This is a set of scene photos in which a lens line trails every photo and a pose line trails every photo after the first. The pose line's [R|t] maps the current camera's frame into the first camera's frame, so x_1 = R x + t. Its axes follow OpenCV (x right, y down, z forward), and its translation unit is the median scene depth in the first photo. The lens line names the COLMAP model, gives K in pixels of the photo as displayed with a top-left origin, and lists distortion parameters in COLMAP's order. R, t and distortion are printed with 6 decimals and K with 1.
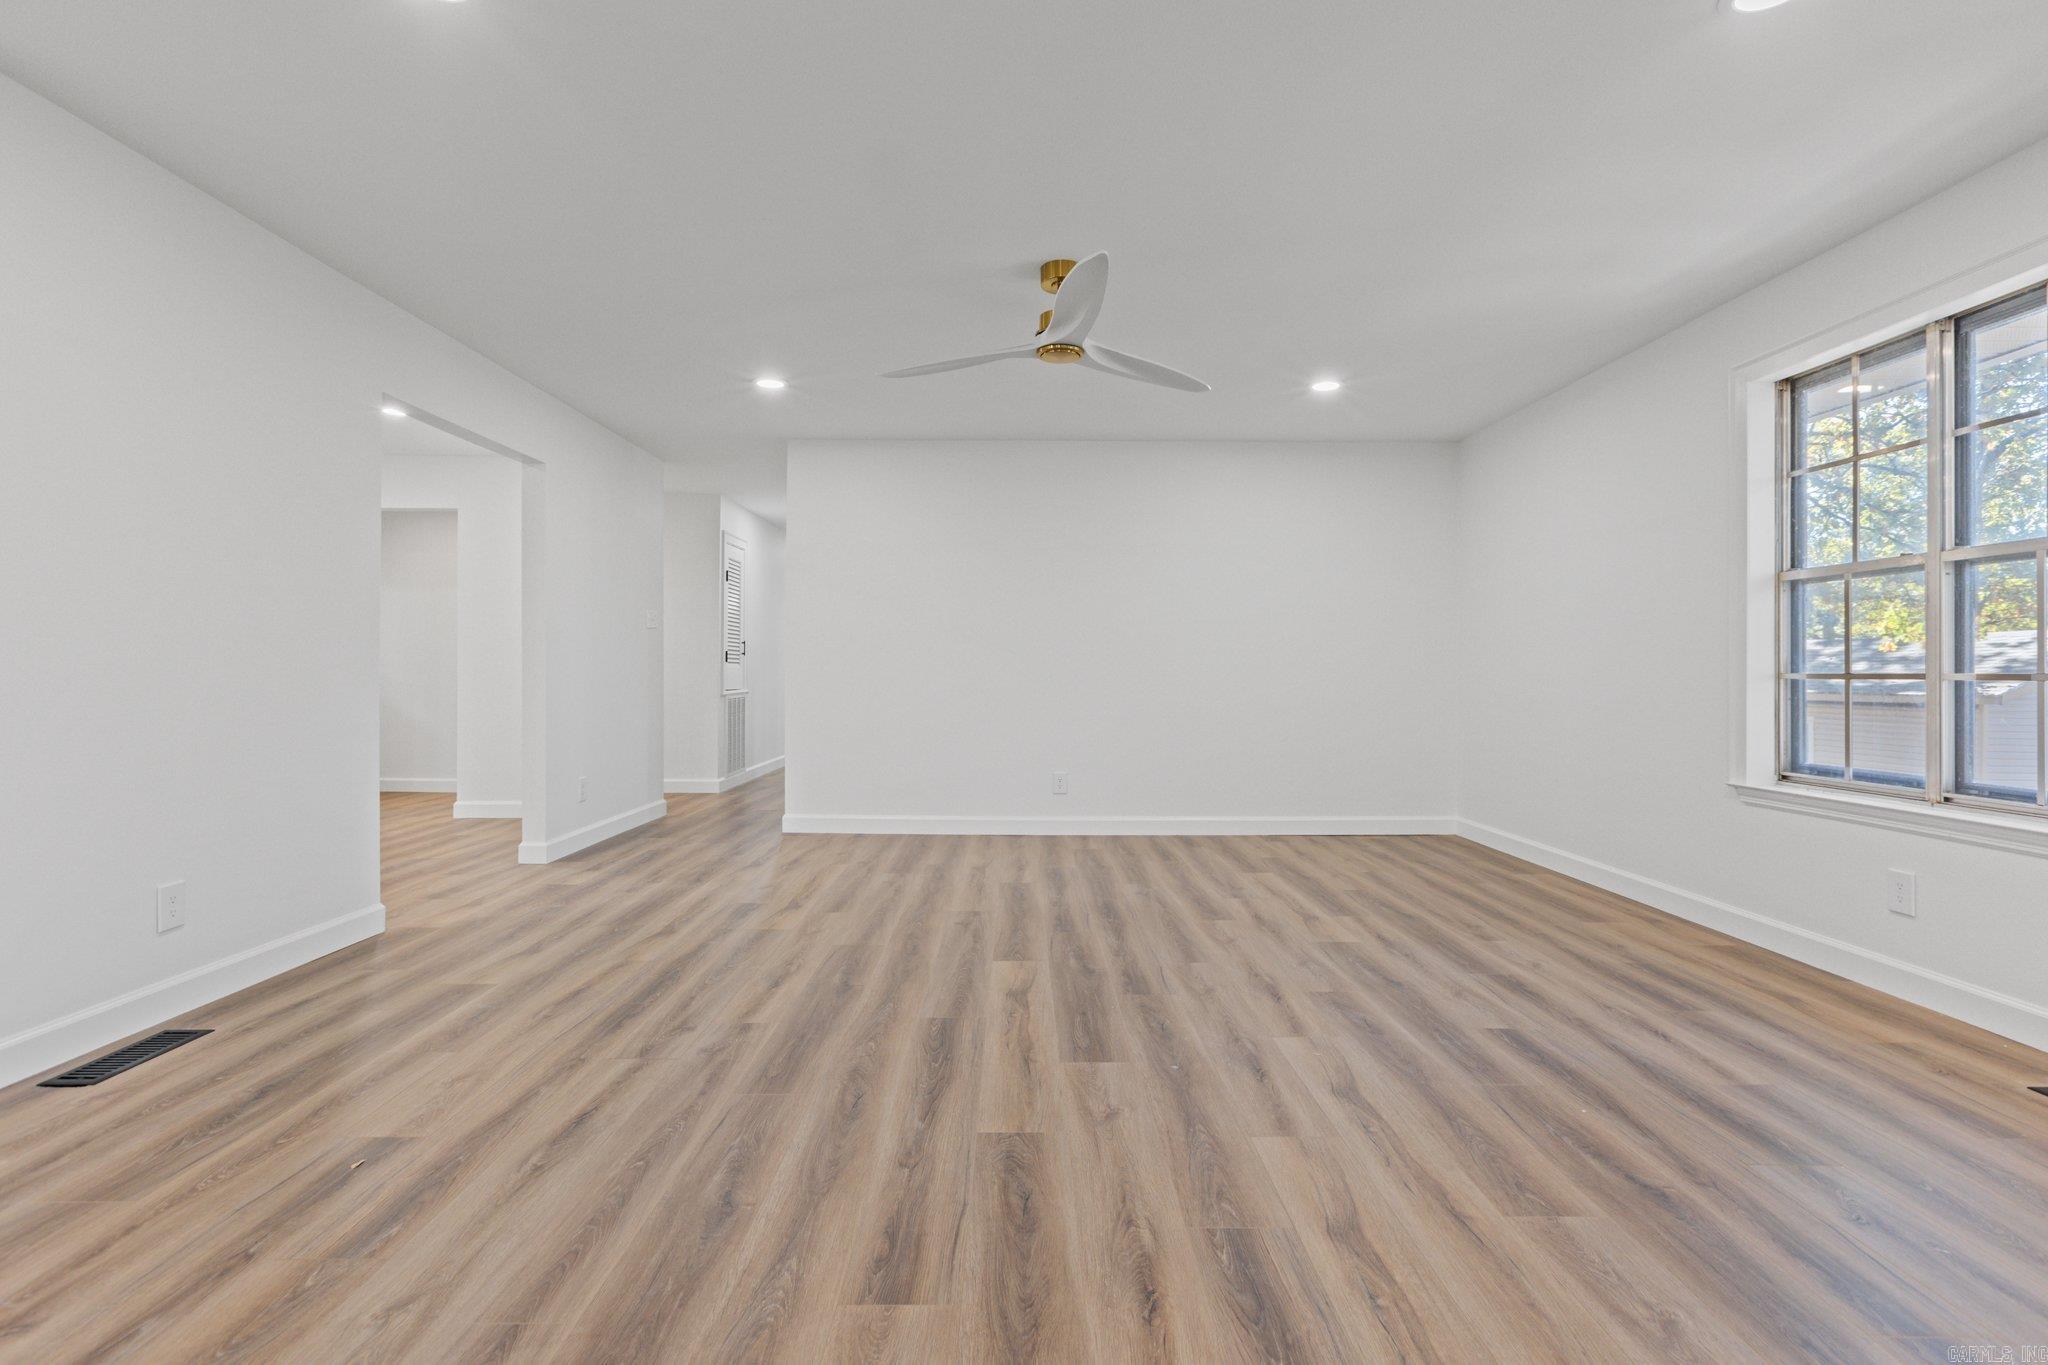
lens RADIAL K [[930.0, 0, 1019.3], [0, 930.0, 673.3], [0, 0, 1]] dist [0.005290, -0.000690]
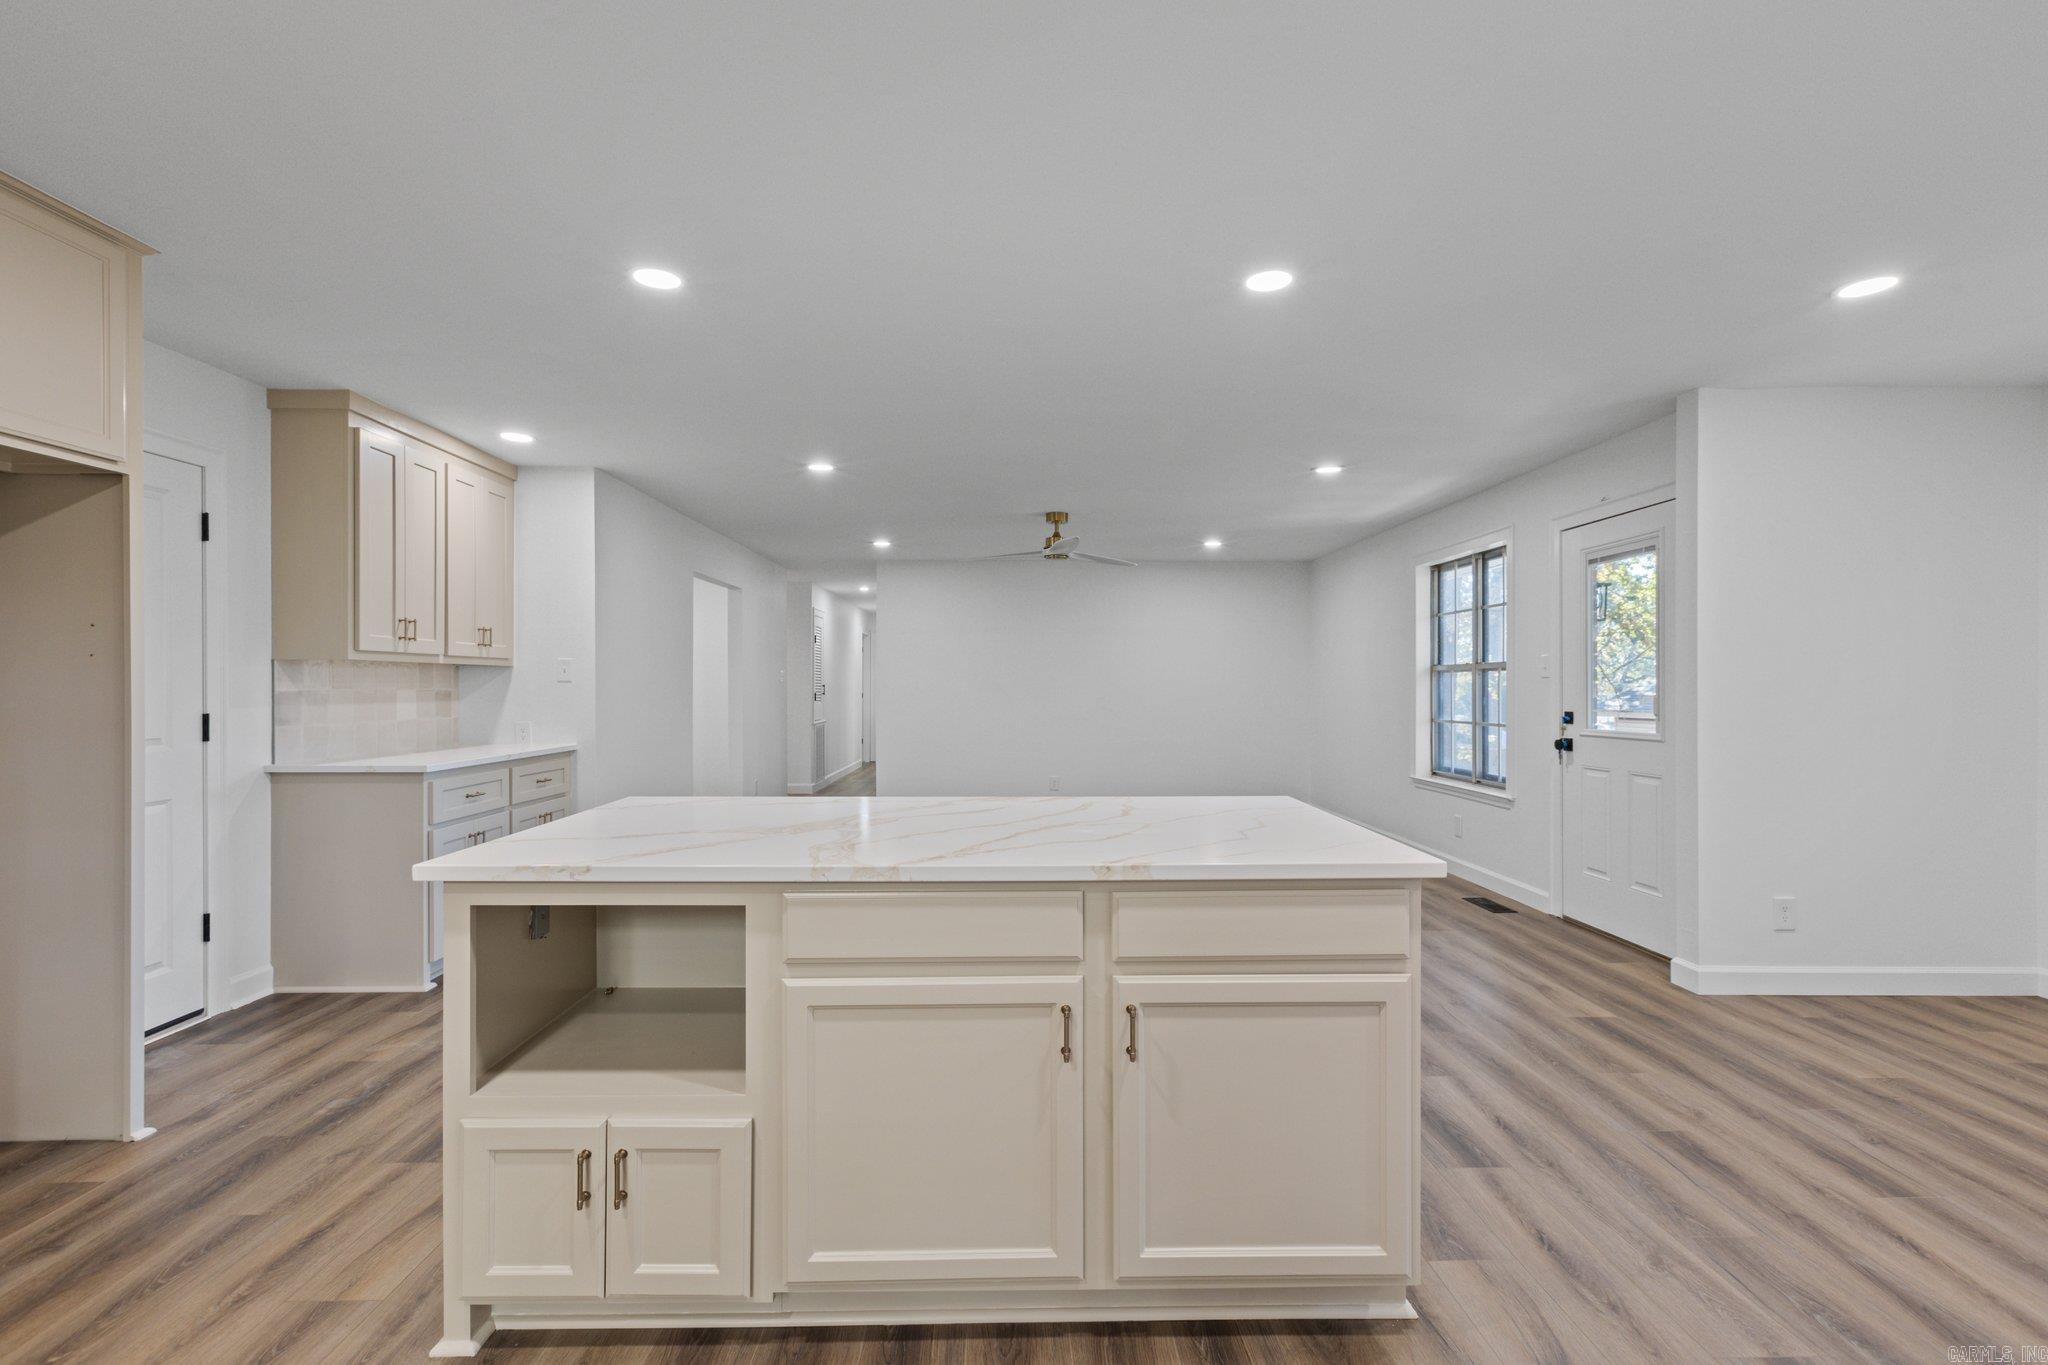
lens RADIAL K [[930.0, 0, 1025.2], [0, 930.0, 689.0], [0, 0, 1]] dist [0.005290, -0.000690]
pose [[0.999894, -0.003420, 0.014153, -0.050723], [0.003422, 0.999994, -0.000146, -0.068661], [-0.014152, 0.000194, 0.999900, -0.955714]]
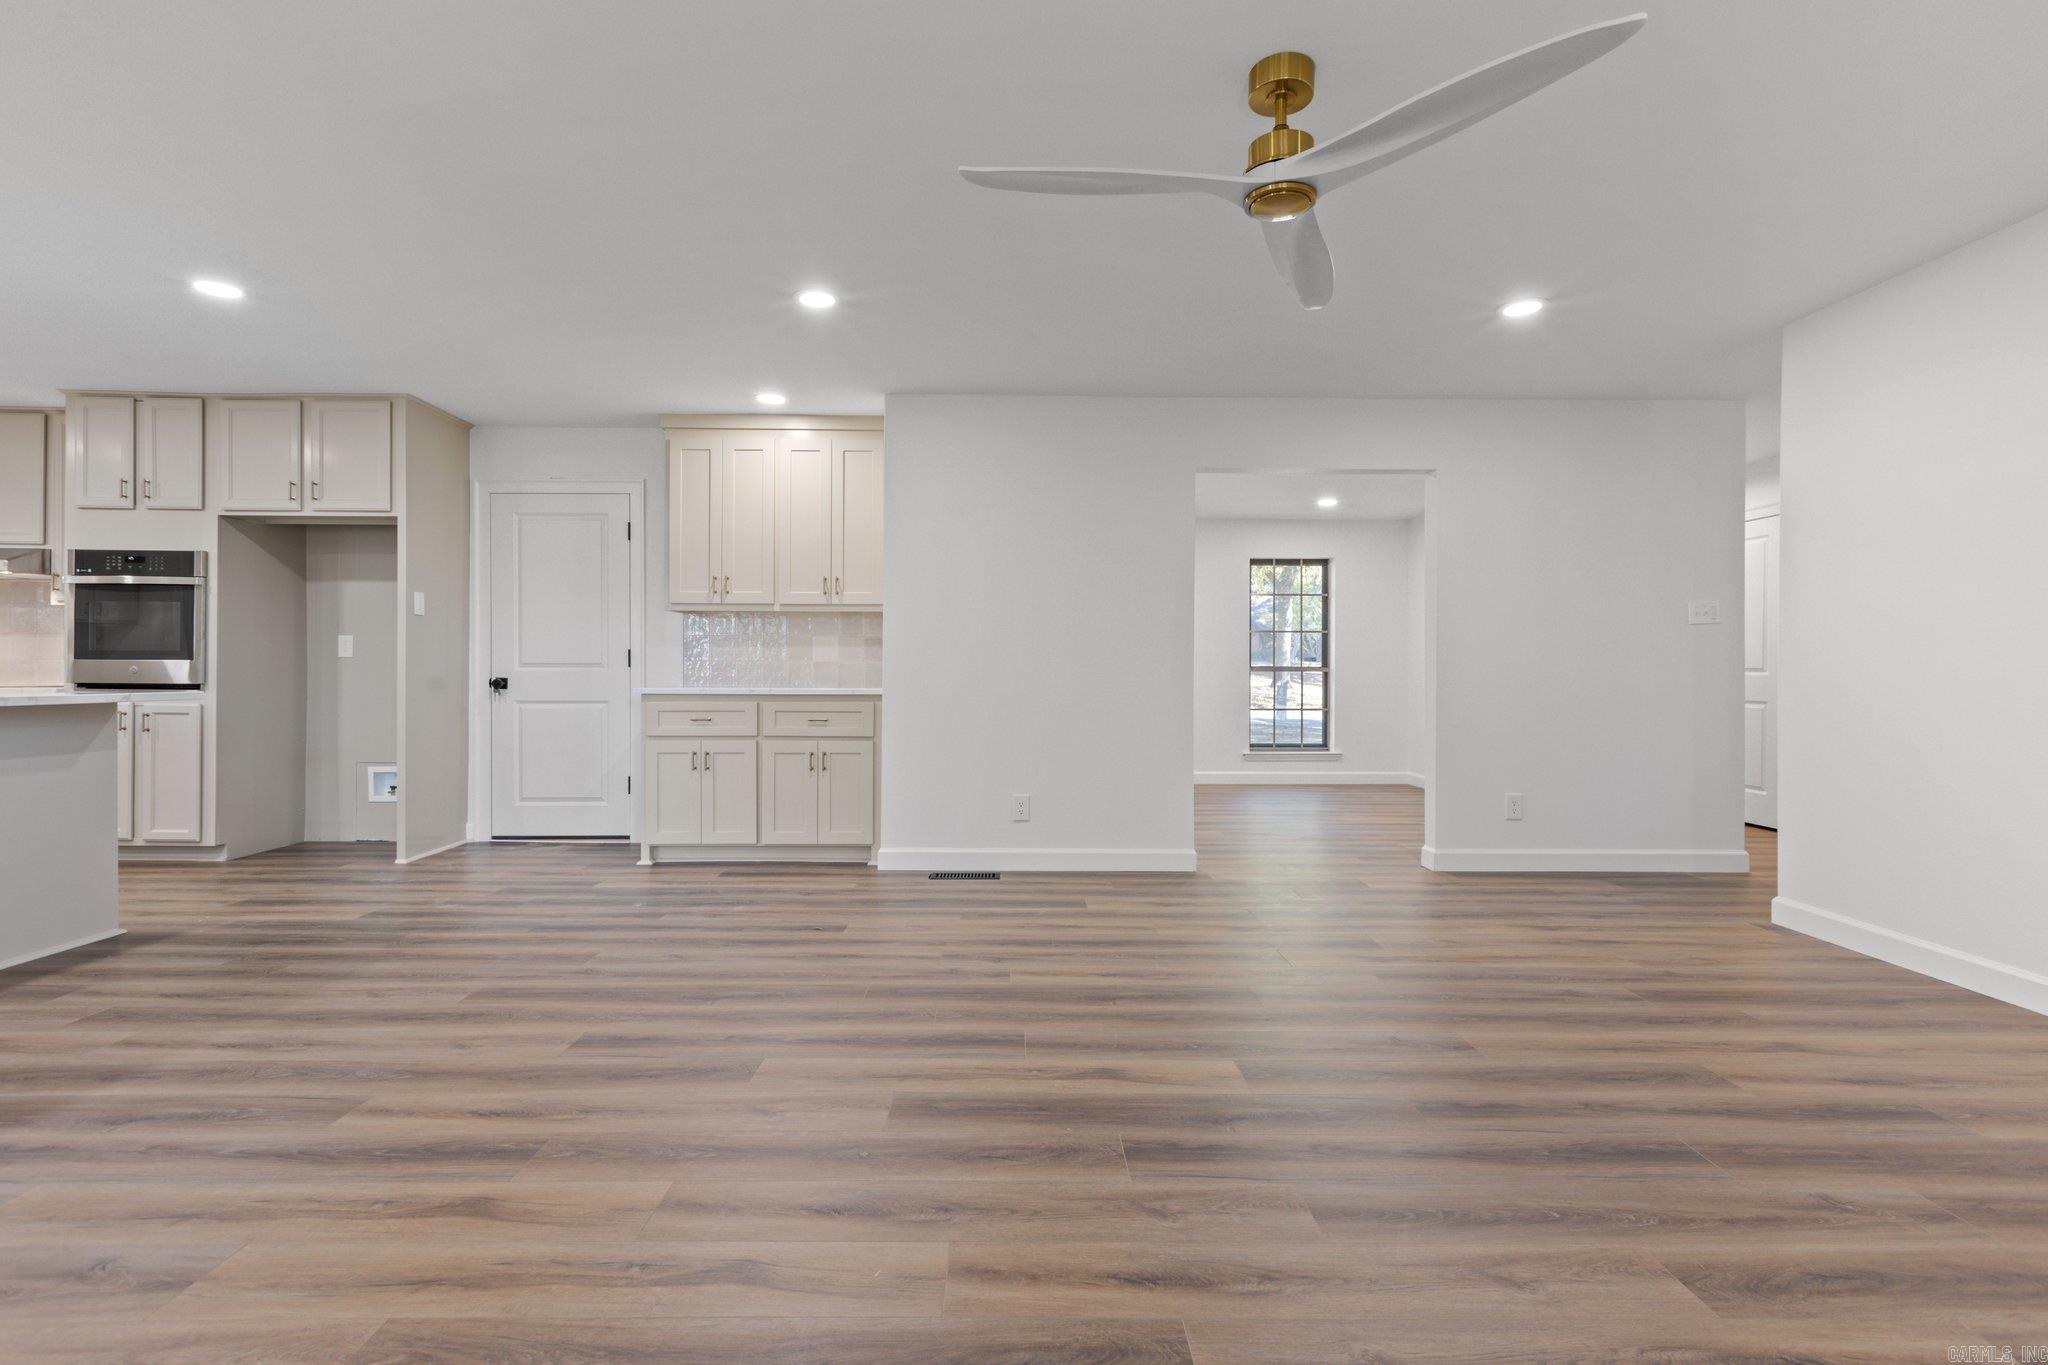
lens RADIAL K [[930.0, 0, 1036.6], [0, 930.0, 678.5], [0, 0, 1]] dist [0.005290, -0.000690]
pose [[0.011901, 0.001111, -0.999929, 0.687669], [-0.006360, 0.999979, 0.001035, -0.000501], [0.999909, 0.006347, 0.011908, 0.791504]]
